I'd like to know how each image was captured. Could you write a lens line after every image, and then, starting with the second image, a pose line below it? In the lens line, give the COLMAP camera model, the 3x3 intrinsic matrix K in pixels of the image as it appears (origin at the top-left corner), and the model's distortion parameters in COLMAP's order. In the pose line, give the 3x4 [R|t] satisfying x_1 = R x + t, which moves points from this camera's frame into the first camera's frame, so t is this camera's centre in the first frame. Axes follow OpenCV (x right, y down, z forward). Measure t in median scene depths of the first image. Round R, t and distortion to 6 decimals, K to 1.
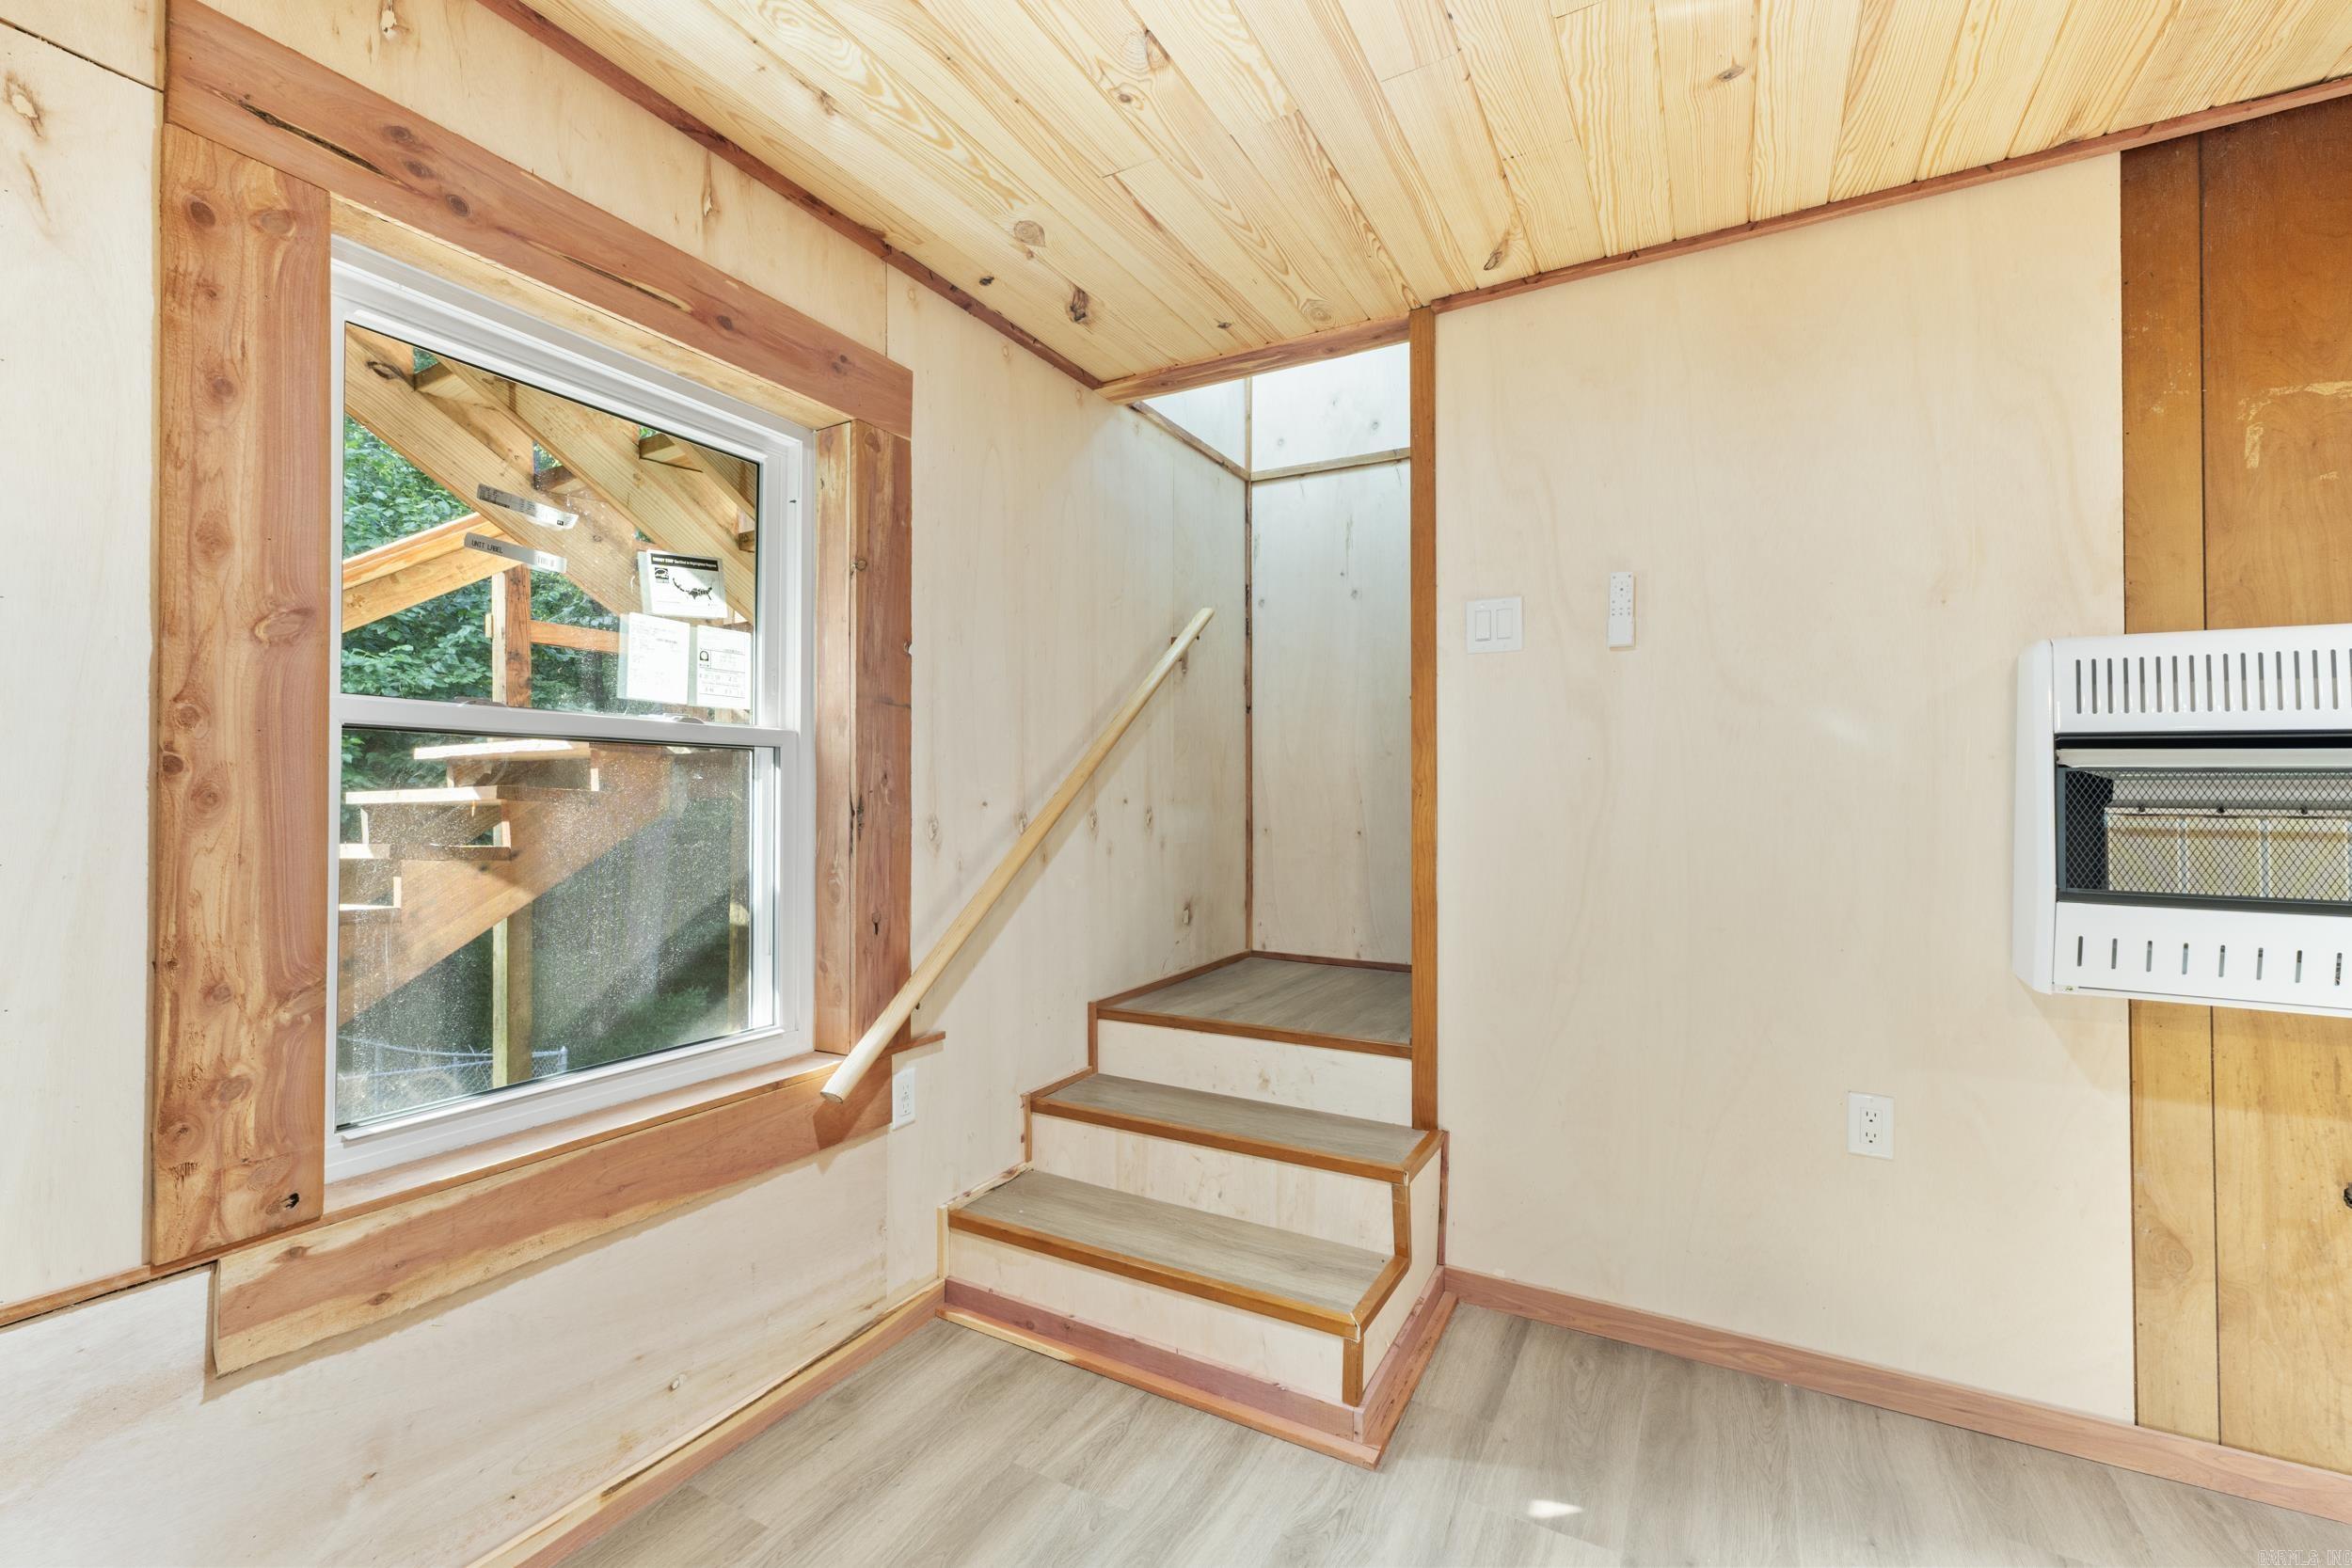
lens RADIAL K [[991.7, 0, 1179.4], [0, 991.7, 785.2], [0, 0, 1]] dist [0.002749, 0.000244]
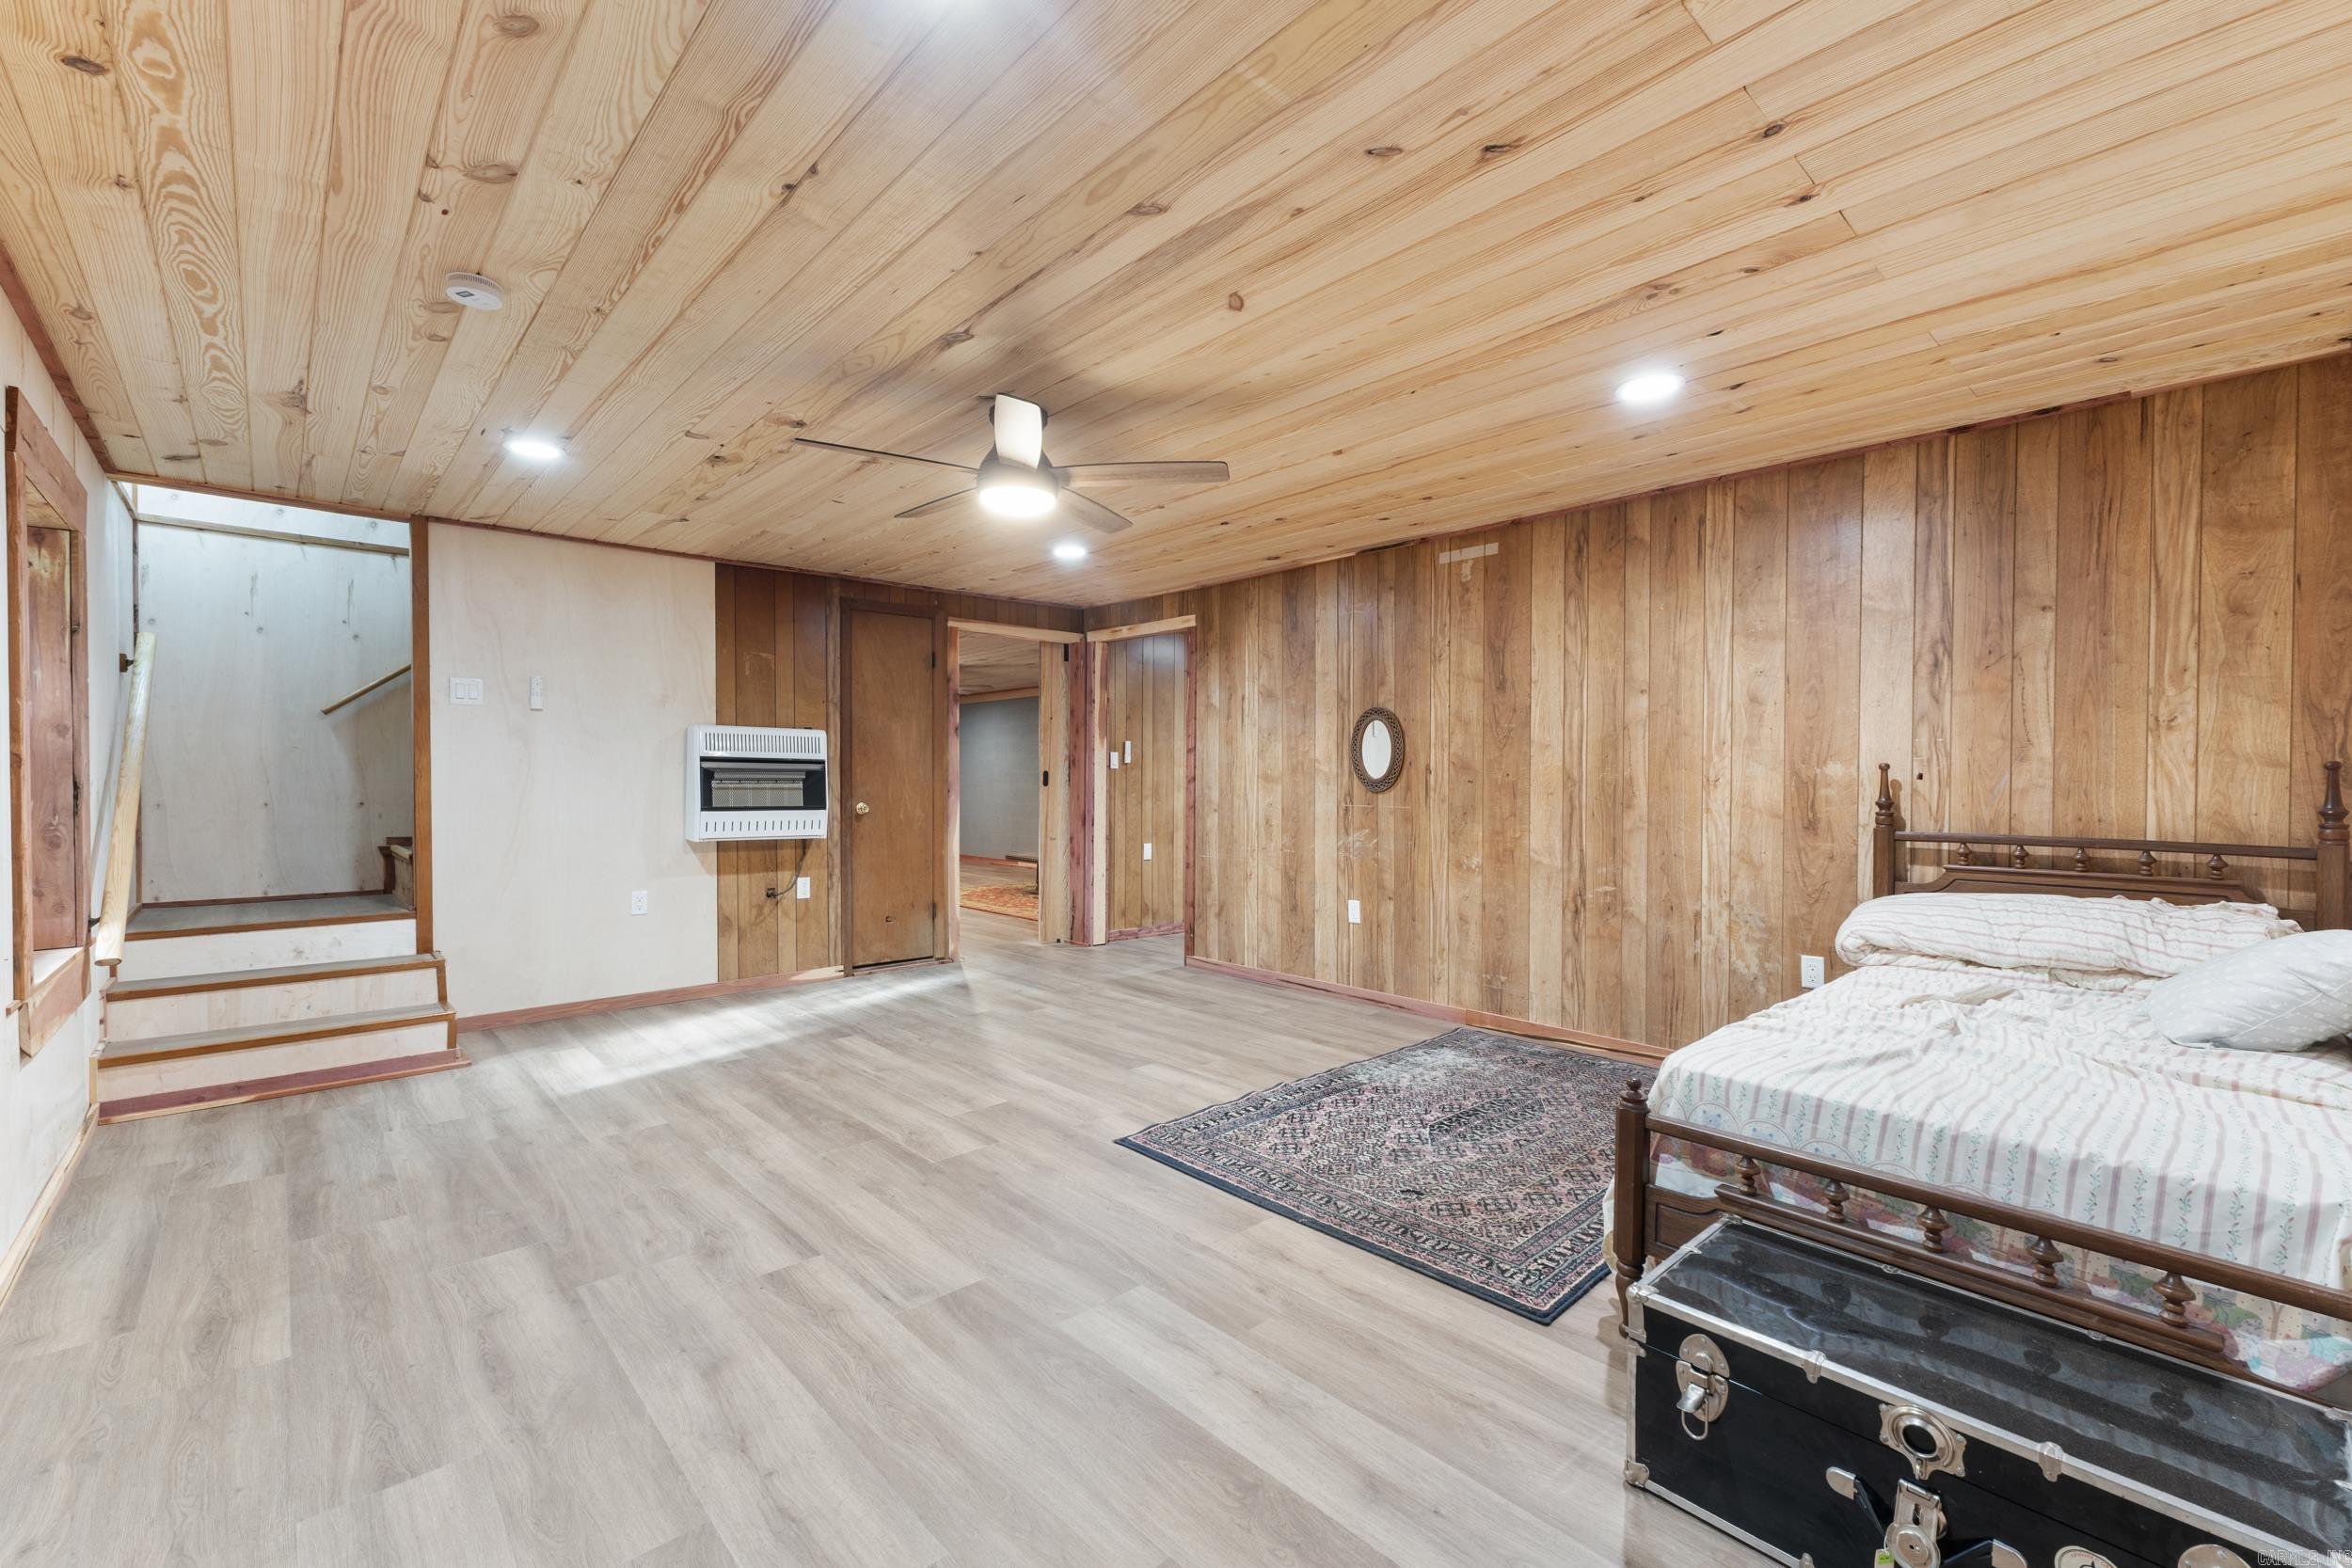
lens RADIAL K [[991.7, 0, 1178.1], [0, 991.7, 785.6], [0, 0, 1]] dist [0.002749, 0.000244]
pose [[0.317573, -0.009408, 0.948187, -1.331428], [-0.007514, 0.999894, 0.012438, -0.008809], [-0.948204, -0.011075, 0.317469, -1.173384]]
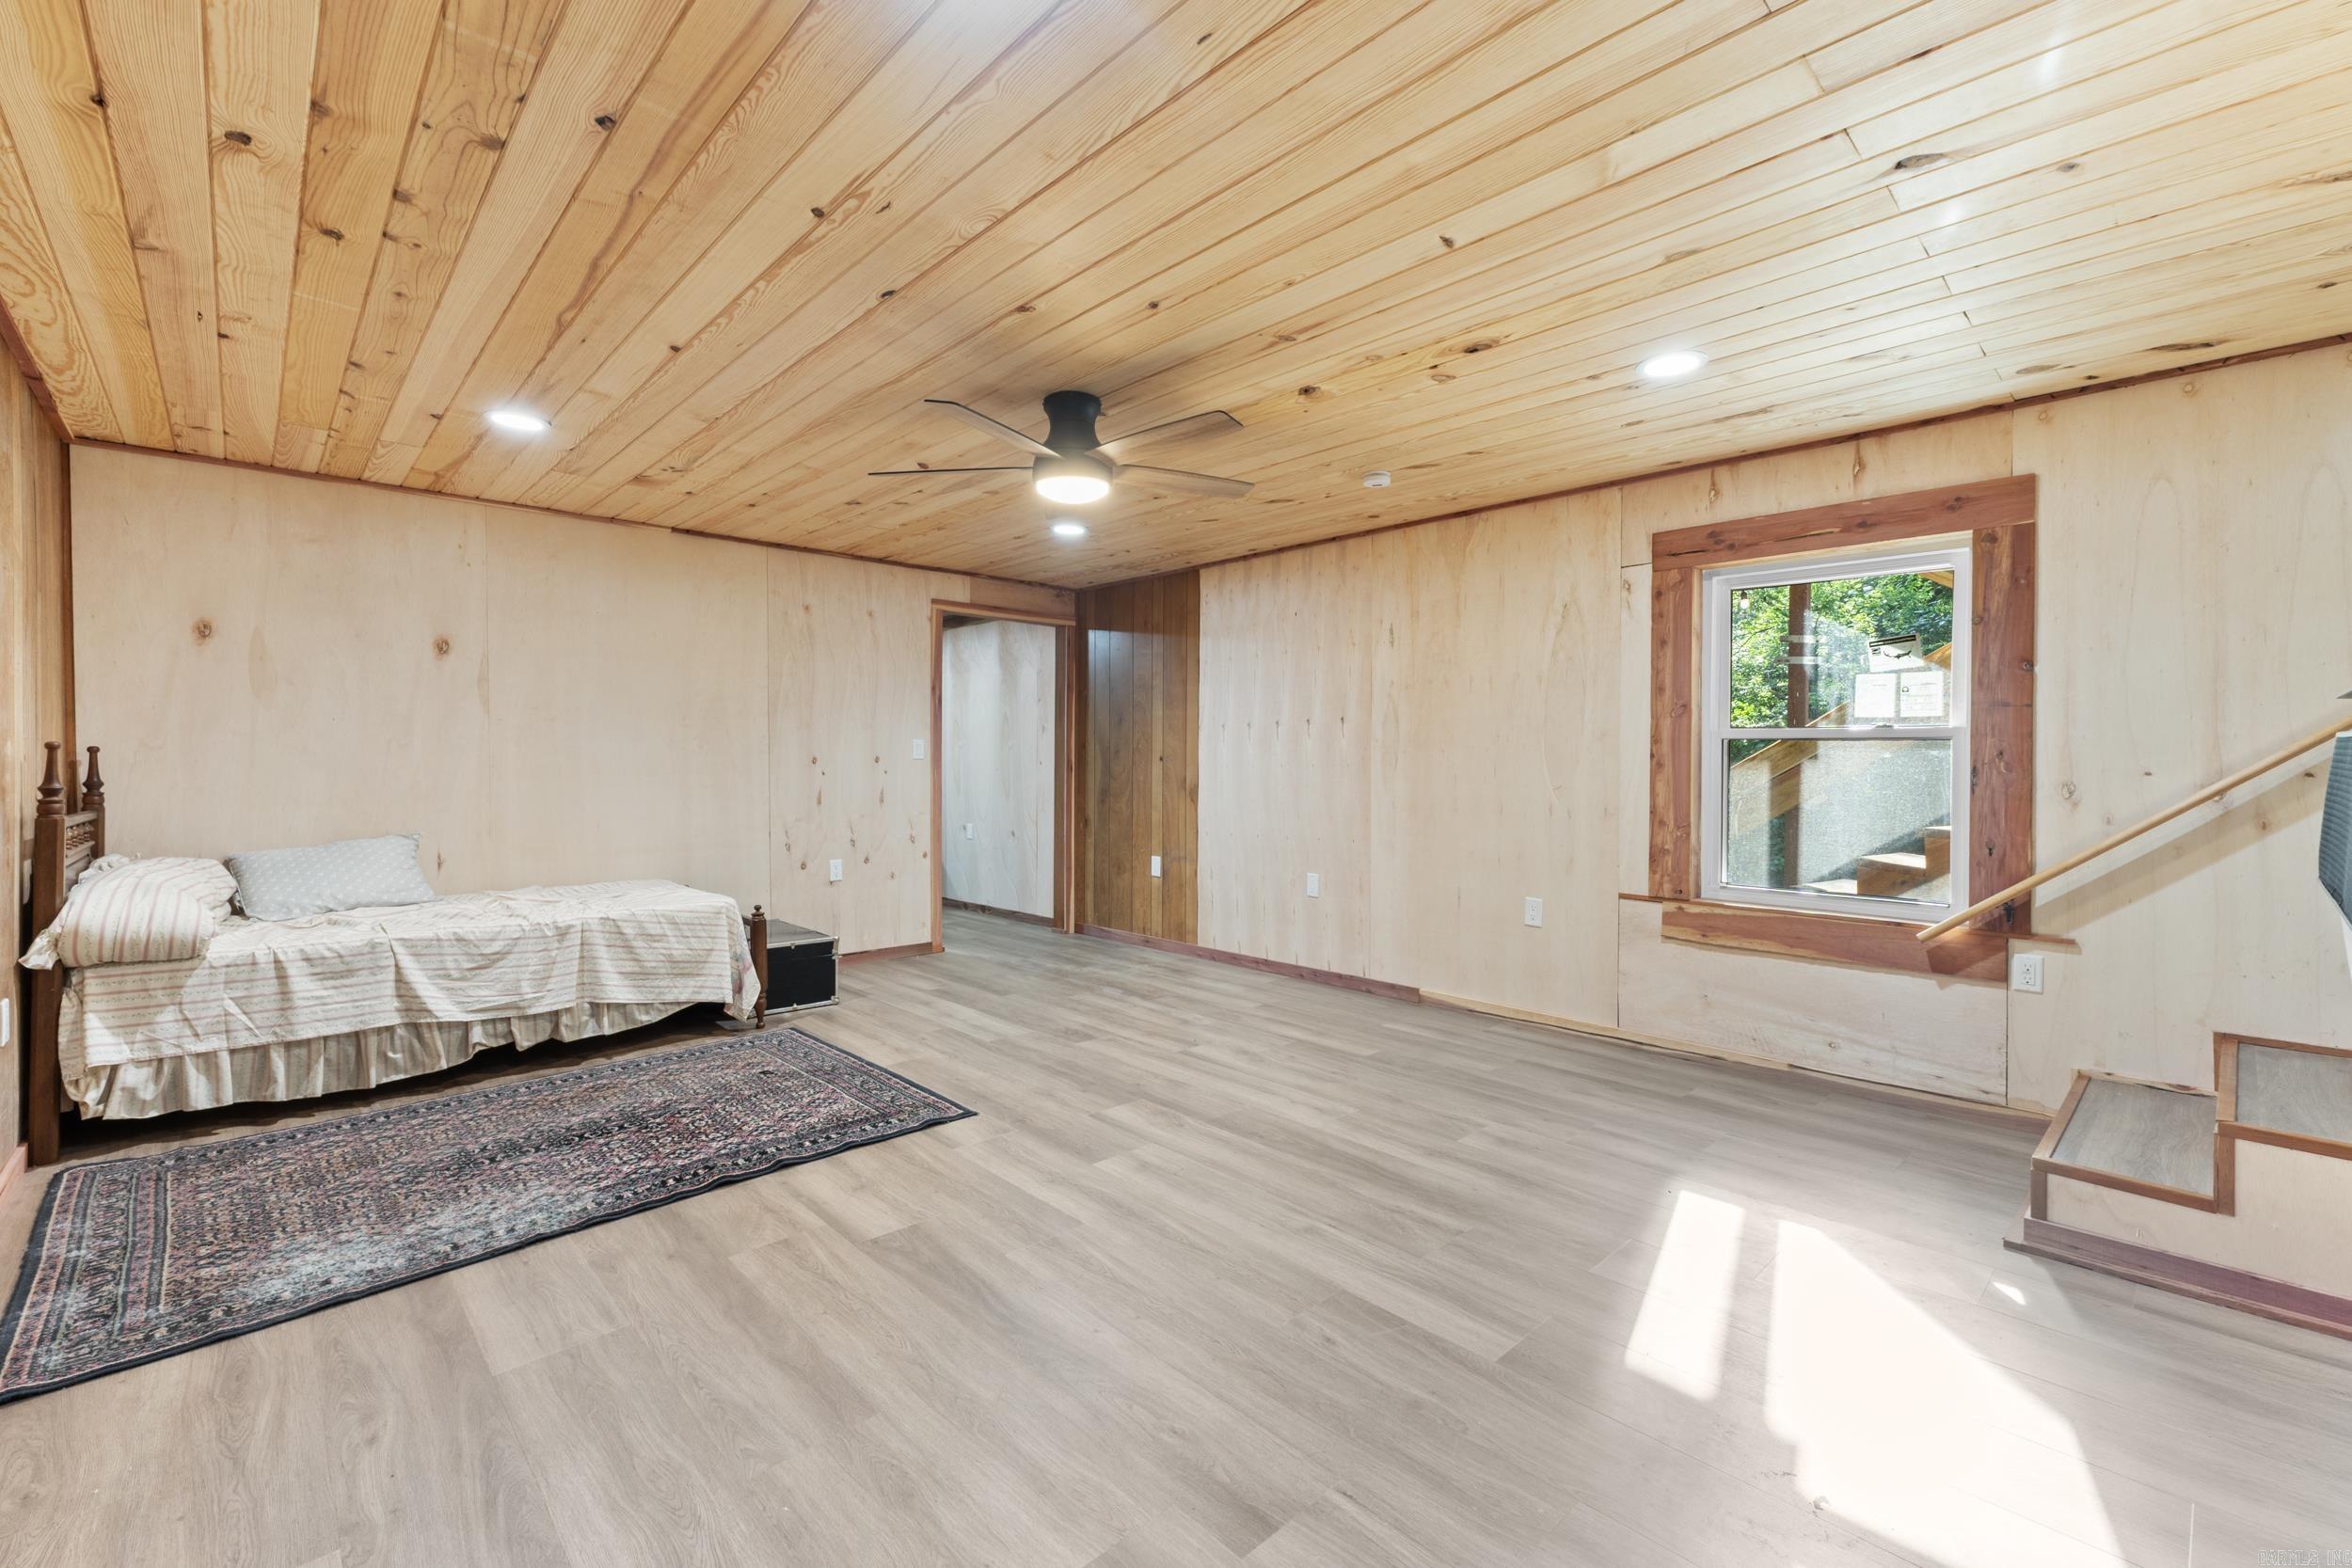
lens RADIAL K [[991.7, 0, 1178.8], [0, 991.7, 767.3], [0, 0, 1]] dist [0.002749, 0.000244]
pose [[-0.301450, 0.002494, -0.953479, 1.686158], [0.003270, 0.999993, 0.001582, 0.006176], [0.953476, -0.002641, -0.301457, 0.277674]]
